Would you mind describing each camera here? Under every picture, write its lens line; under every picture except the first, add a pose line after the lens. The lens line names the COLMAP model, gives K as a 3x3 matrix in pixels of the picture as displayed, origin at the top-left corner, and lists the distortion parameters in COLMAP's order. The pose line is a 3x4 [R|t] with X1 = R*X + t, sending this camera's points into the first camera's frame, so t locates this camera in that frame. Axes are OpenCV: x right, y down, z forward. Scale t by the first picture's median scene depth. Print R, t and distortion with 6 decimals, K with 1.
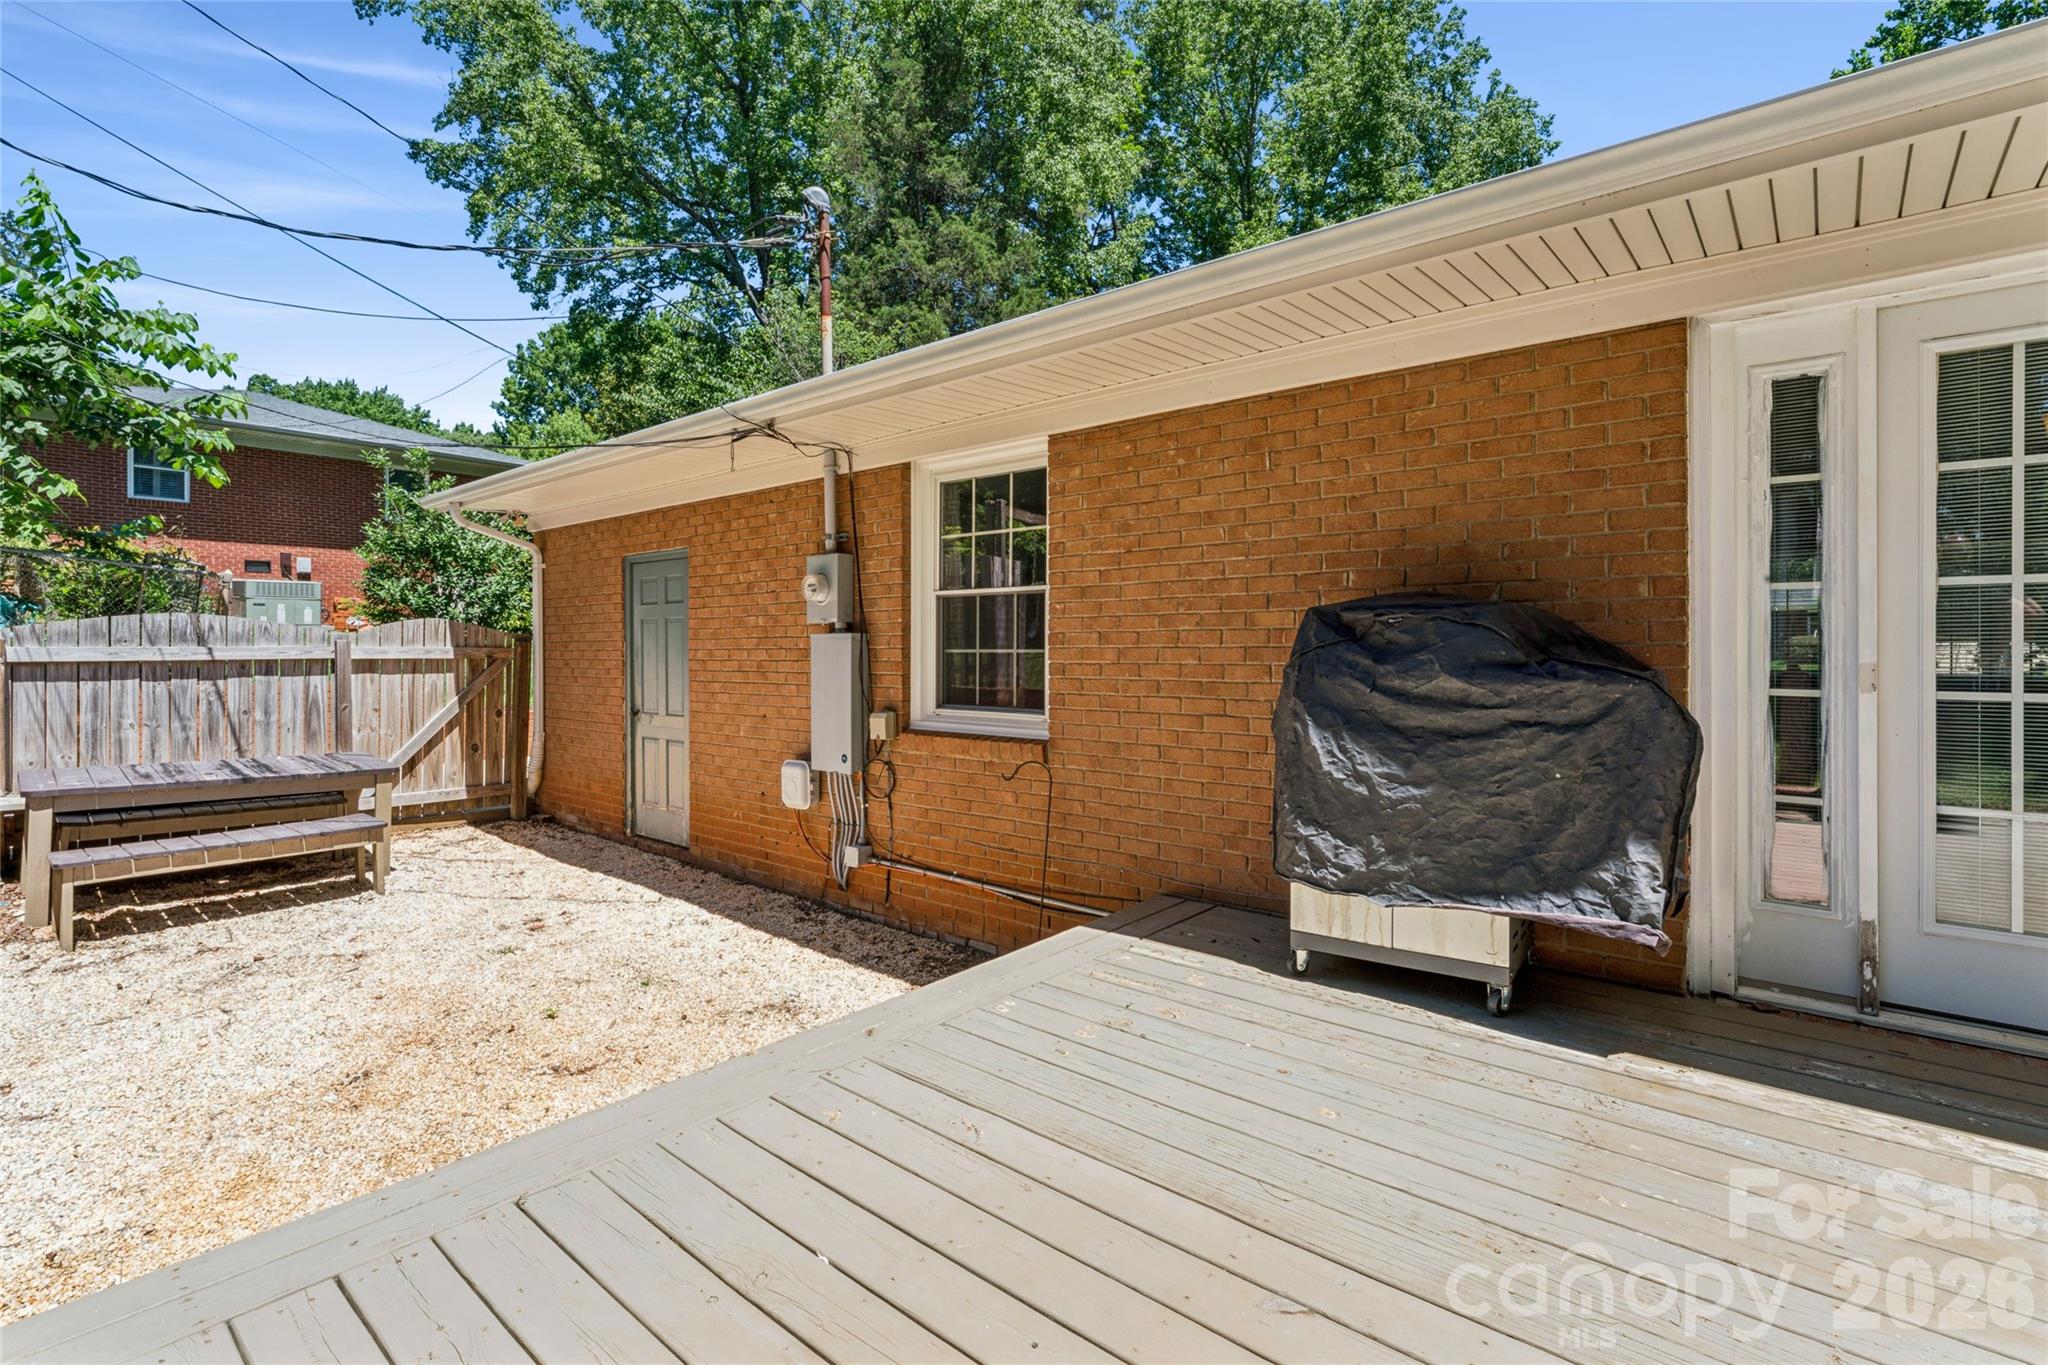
lens RADIAL K [[960.1, 0, 1011.1], [0, 960.1, 627.1], [0, 0, 1]] dist [0.000213, -0.000379]
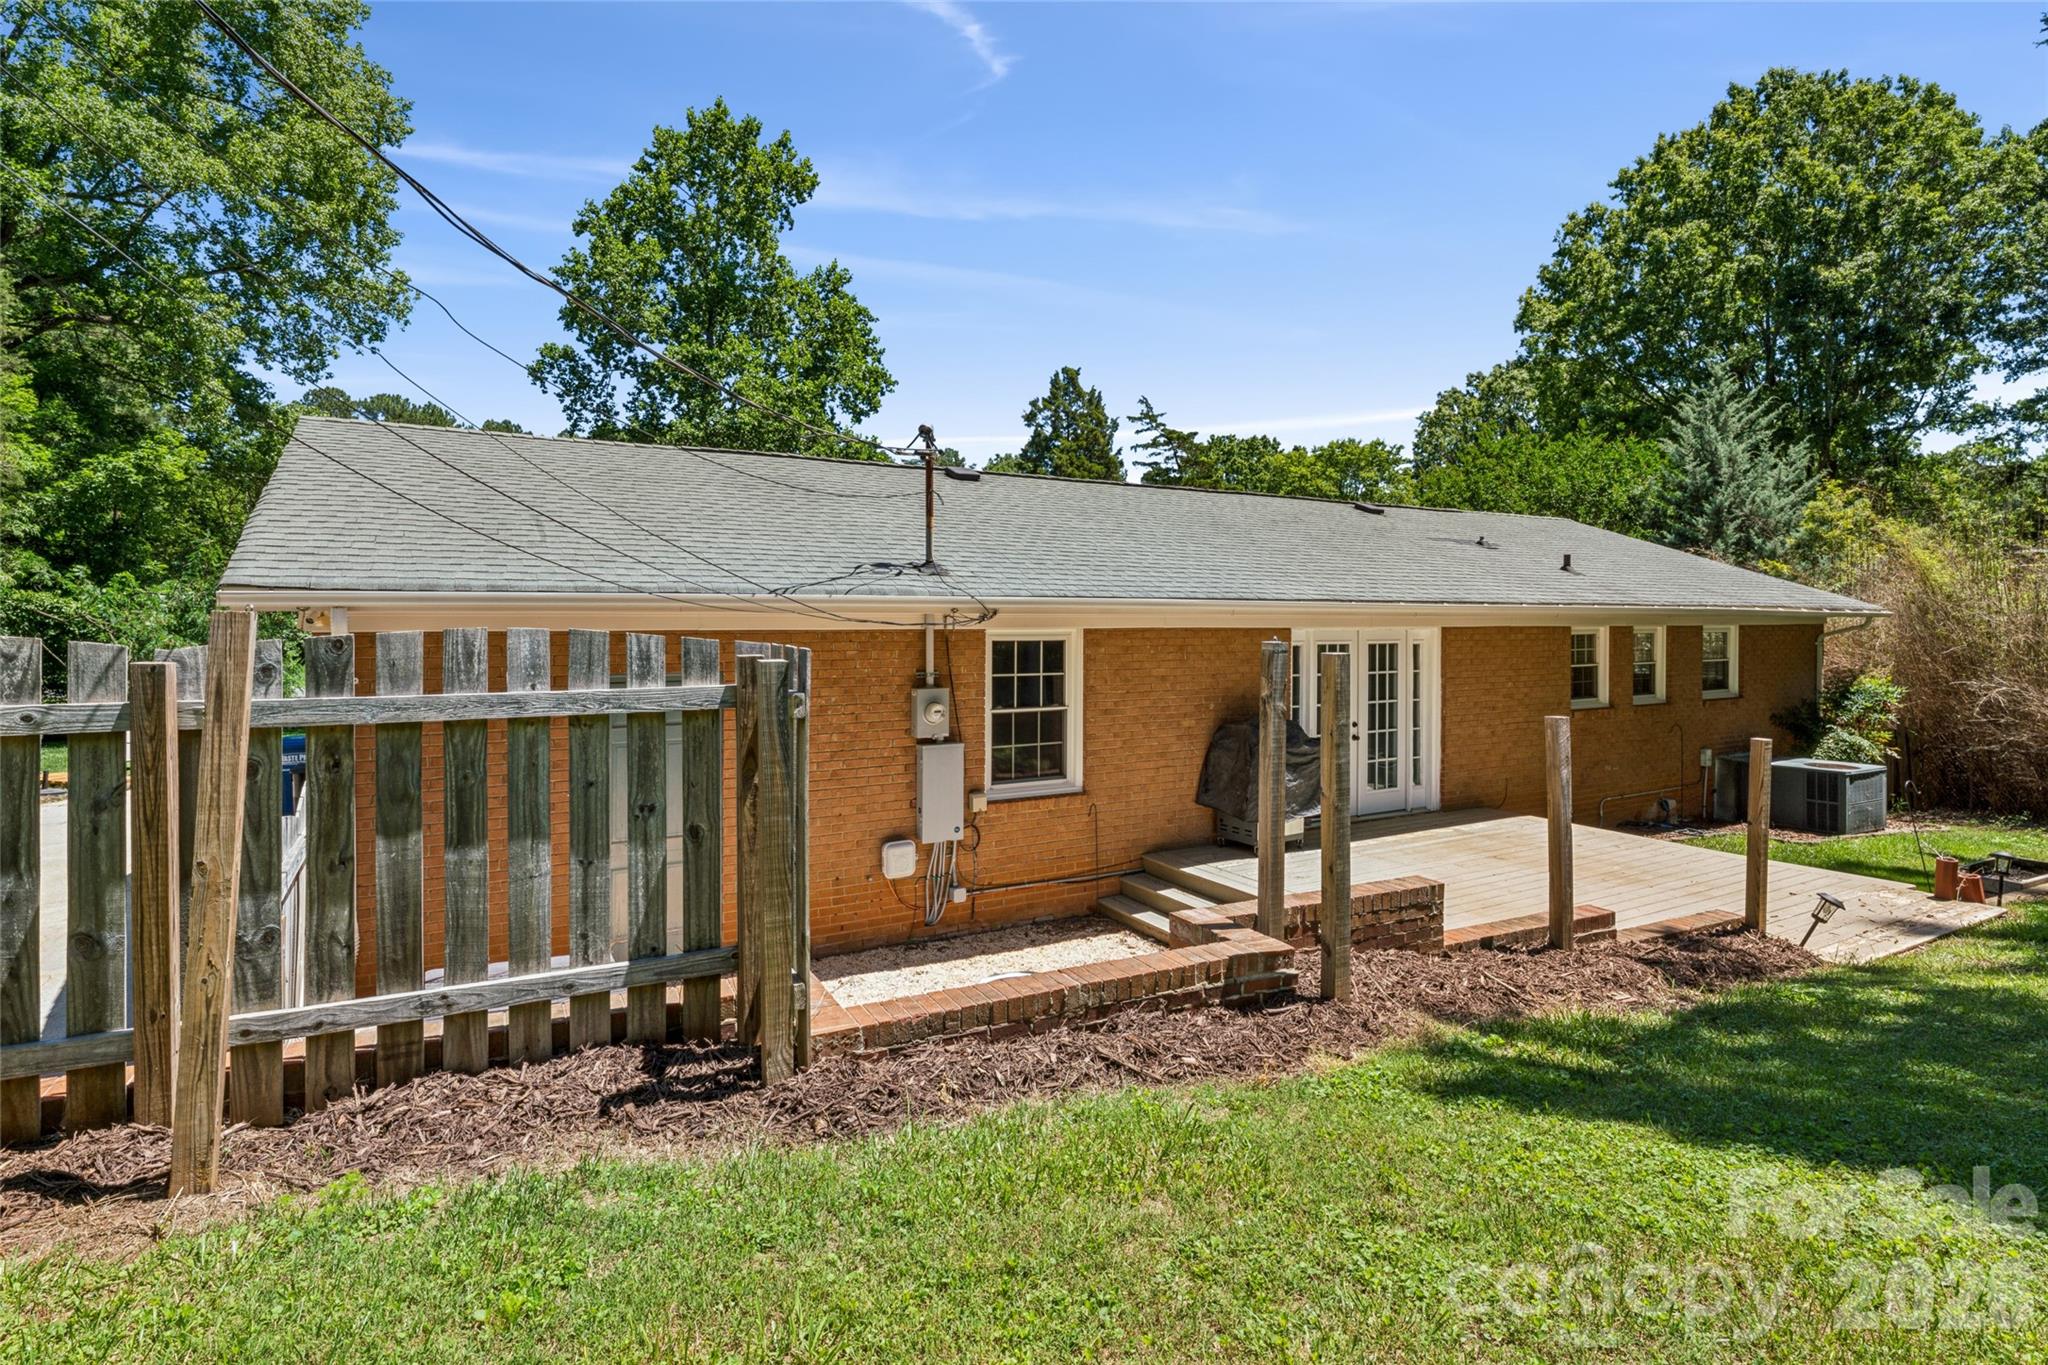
lens RADIAL K [[1026.2, 0, 1028.0], [0, 1026.2, 655.1], [0, 0, 1]] dist [-0.005533, 0.002743]
pose [[0.313545, -0.037158, 0.948846, -1.316734], [-0.027867, 0.998444, 0.048309, -0.167167], [-0.949165, -0.041588, 0.312021, 0.334084]]
